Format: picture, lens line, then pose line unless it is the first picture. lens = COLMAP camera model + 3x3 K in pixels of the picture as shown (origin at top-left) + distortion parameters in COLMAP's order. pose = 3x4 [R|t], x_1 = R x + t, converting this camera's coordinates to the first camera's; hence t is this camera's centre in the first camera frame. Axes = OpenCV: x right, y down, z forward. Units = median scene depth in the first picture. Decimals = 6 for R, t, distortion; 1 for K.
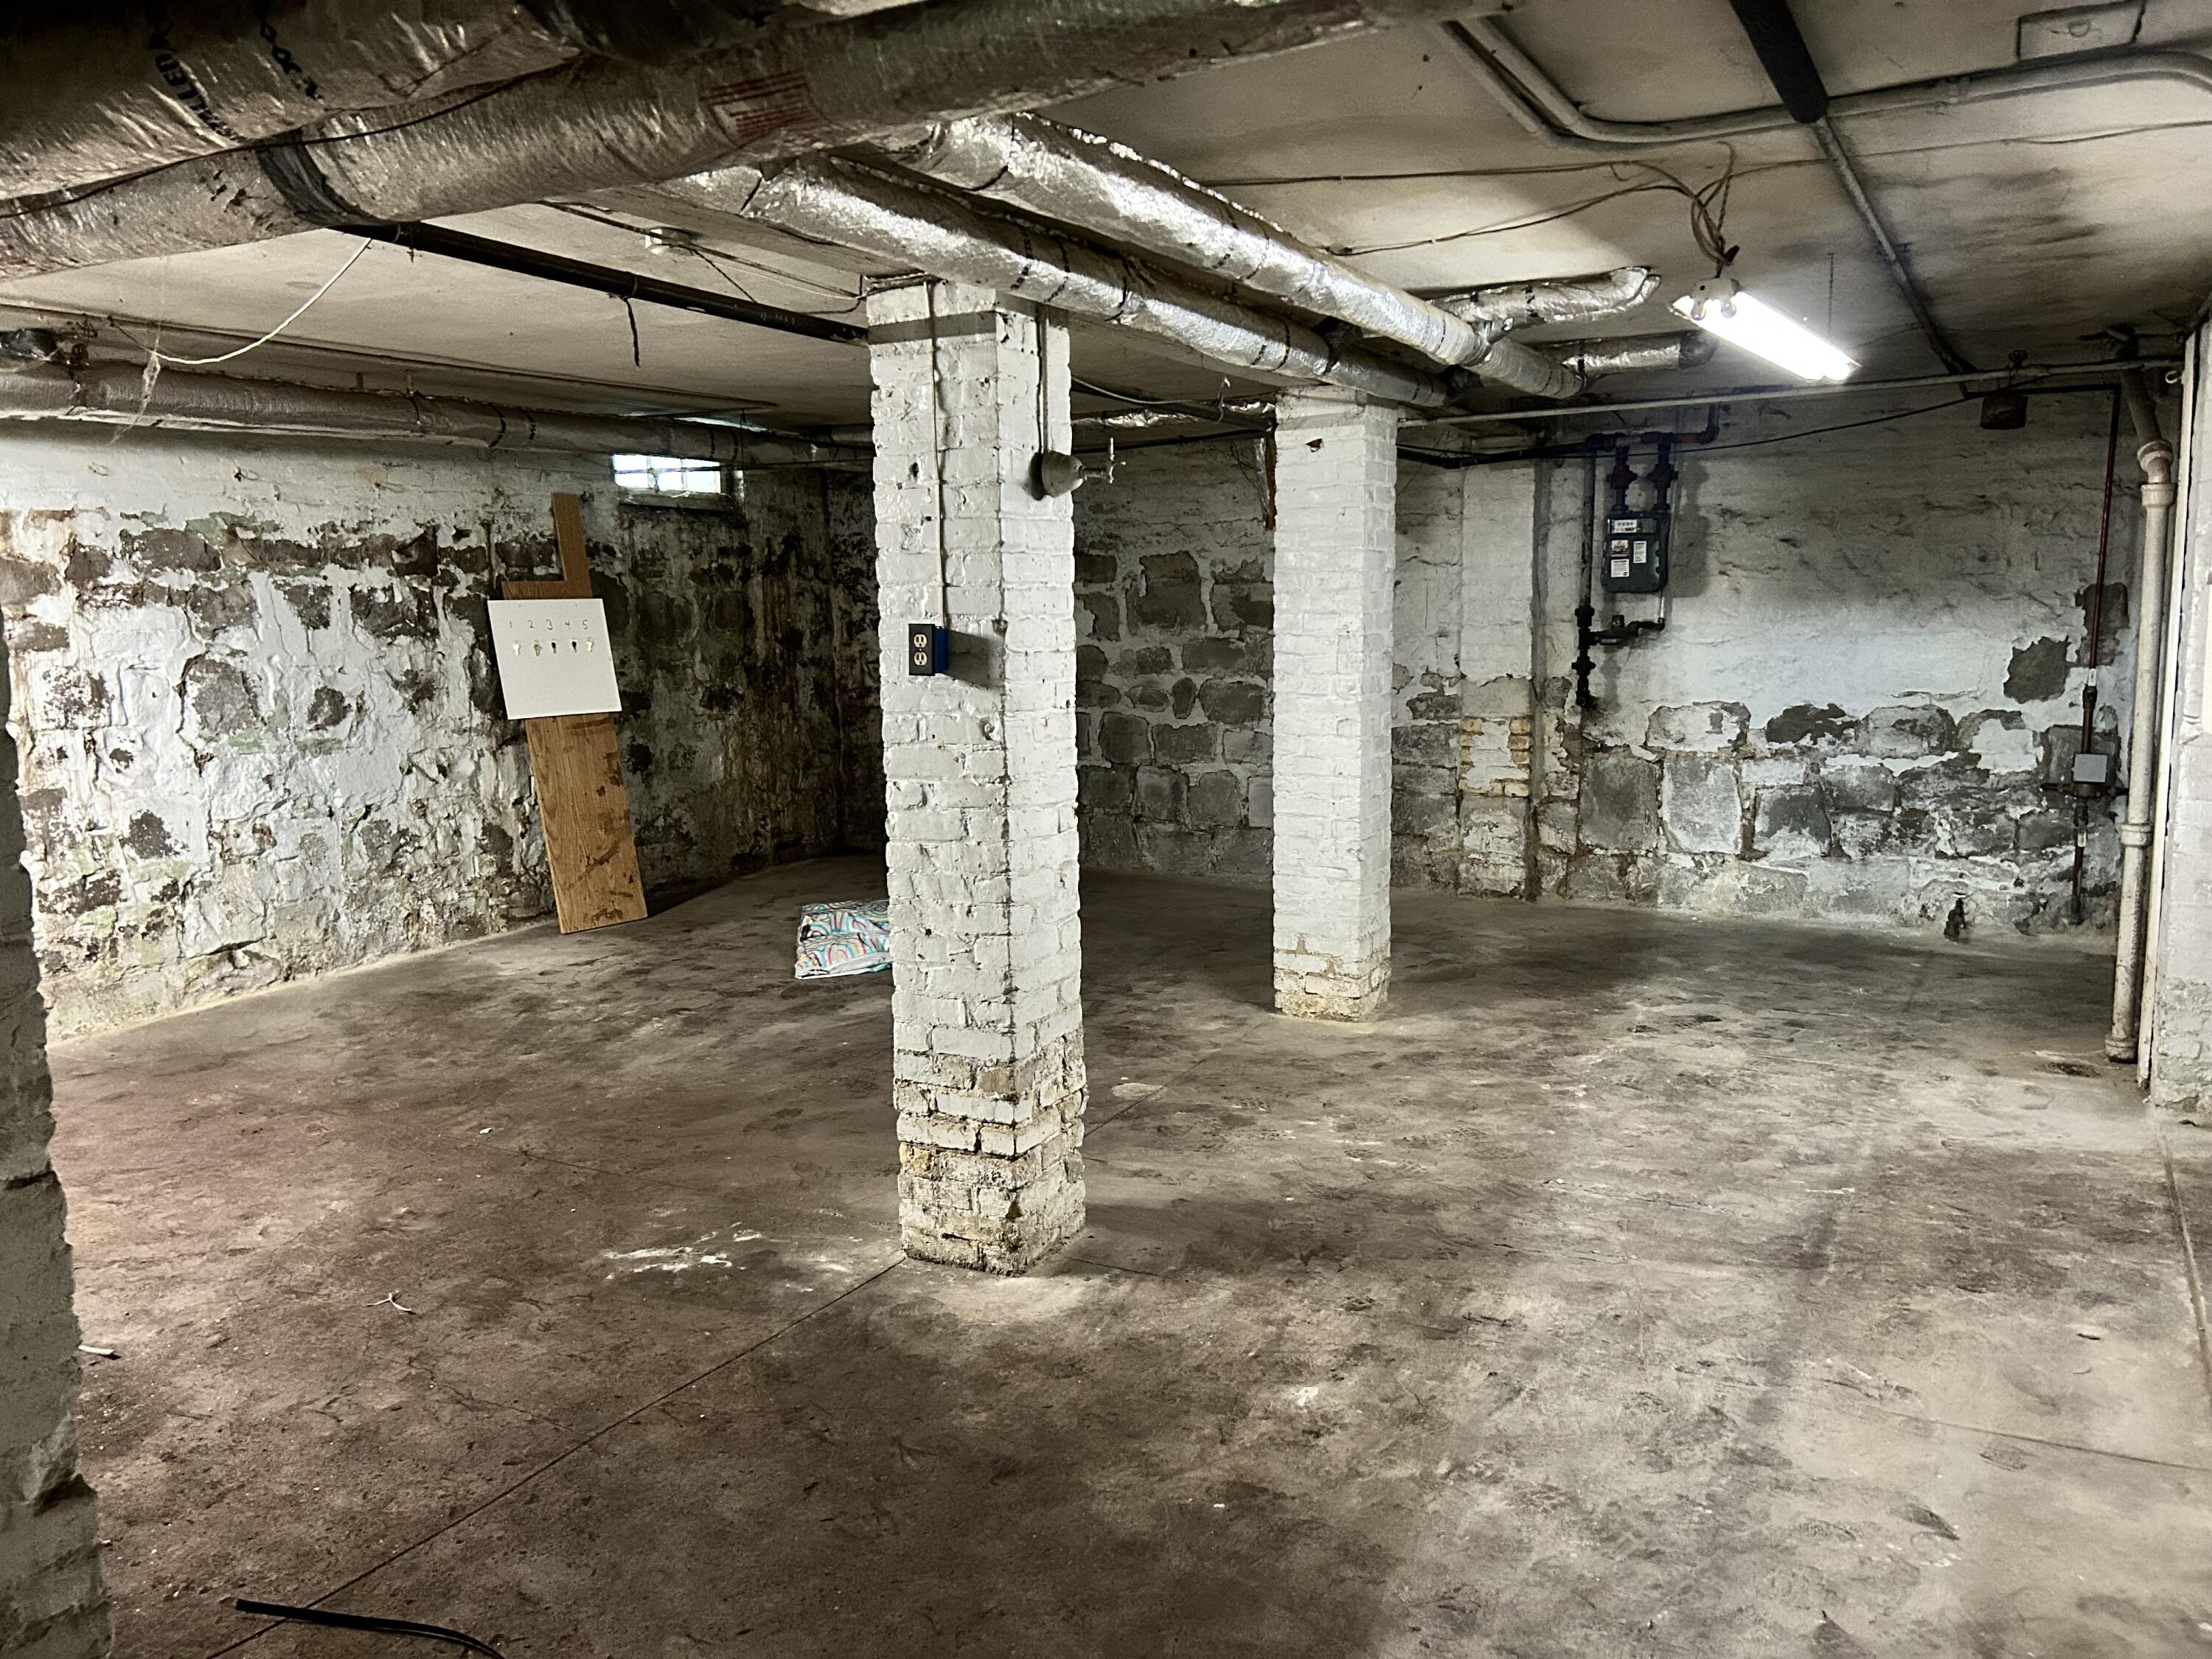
lens RADIAL K [[1672.2, 0, 1106.0], [0, 1672.2, 829.5], [0, 0, 1]] dist [0.018851, -0.000280]
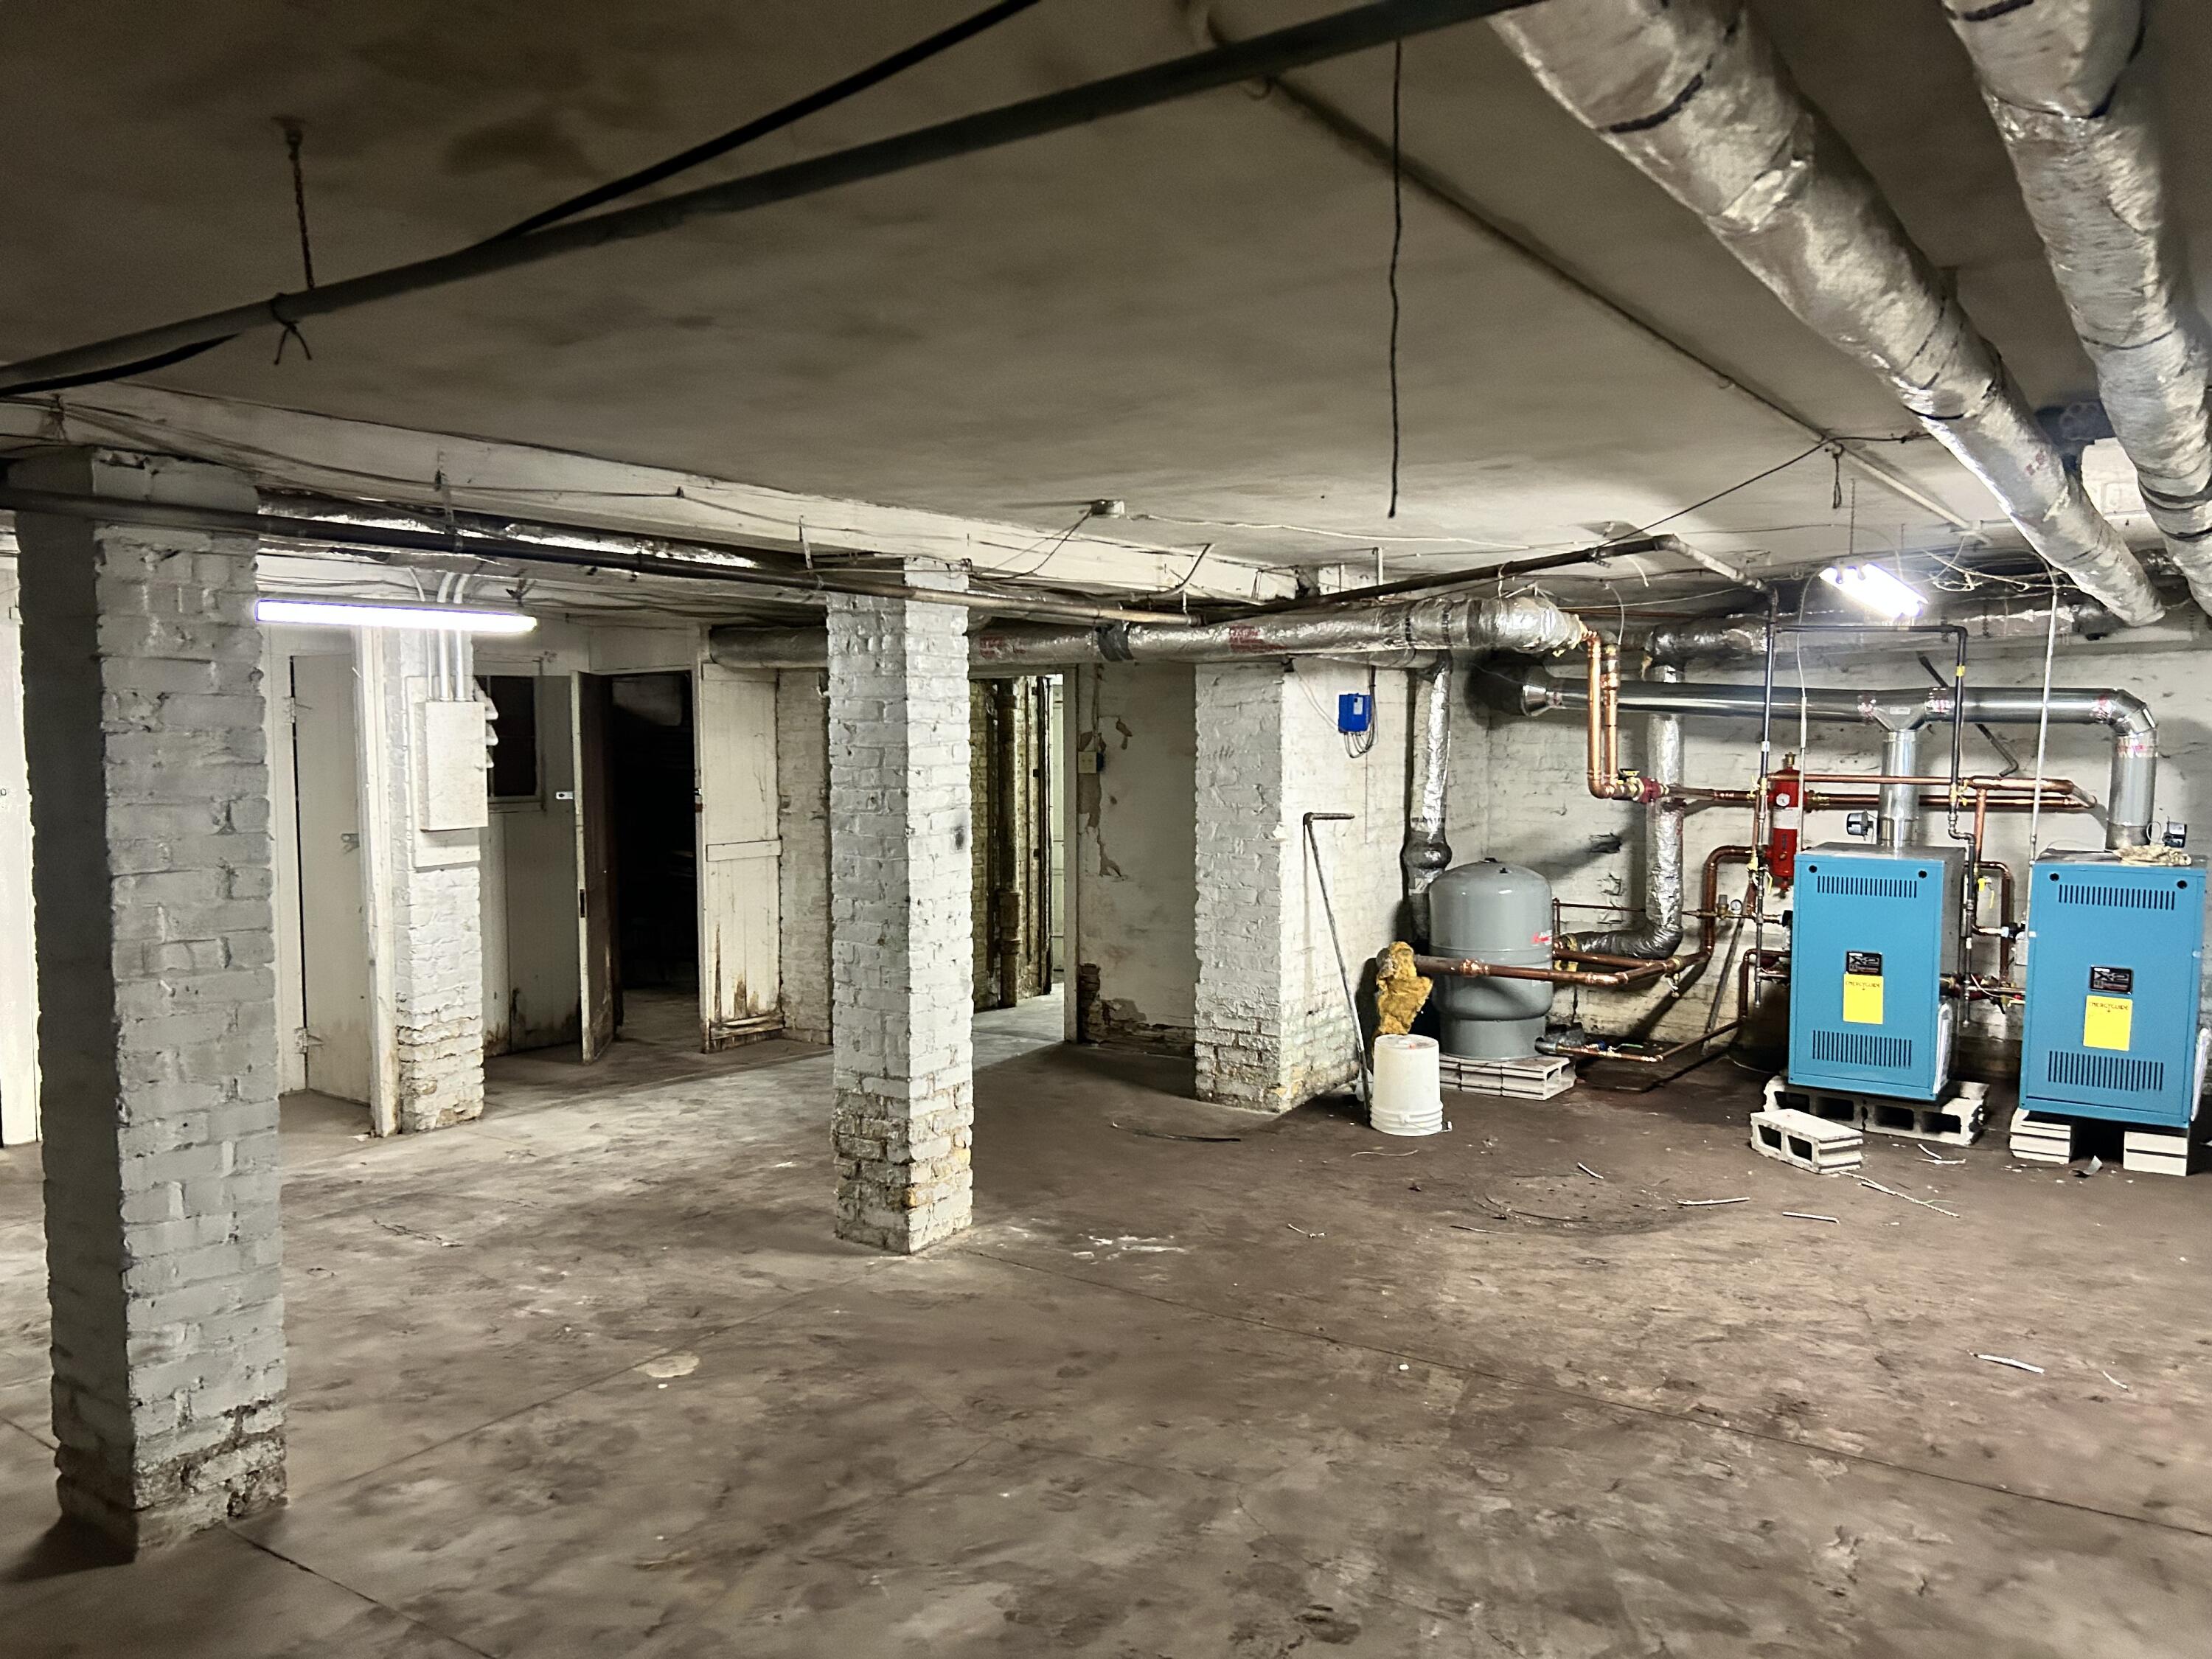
lens RADIAL K [[1672.2, 0, 1106.0], [0, 1672.2, 829.5], [0, 0, 1]] dist [0.018851, -0.000280]
pose [[-0.994653, 0.010802, 0.102710, -0.382839], [0.030741, 0.980403, 0.194591, -0.351184], [-0.098595, 0.196708, -0.975492, 2.290205]]
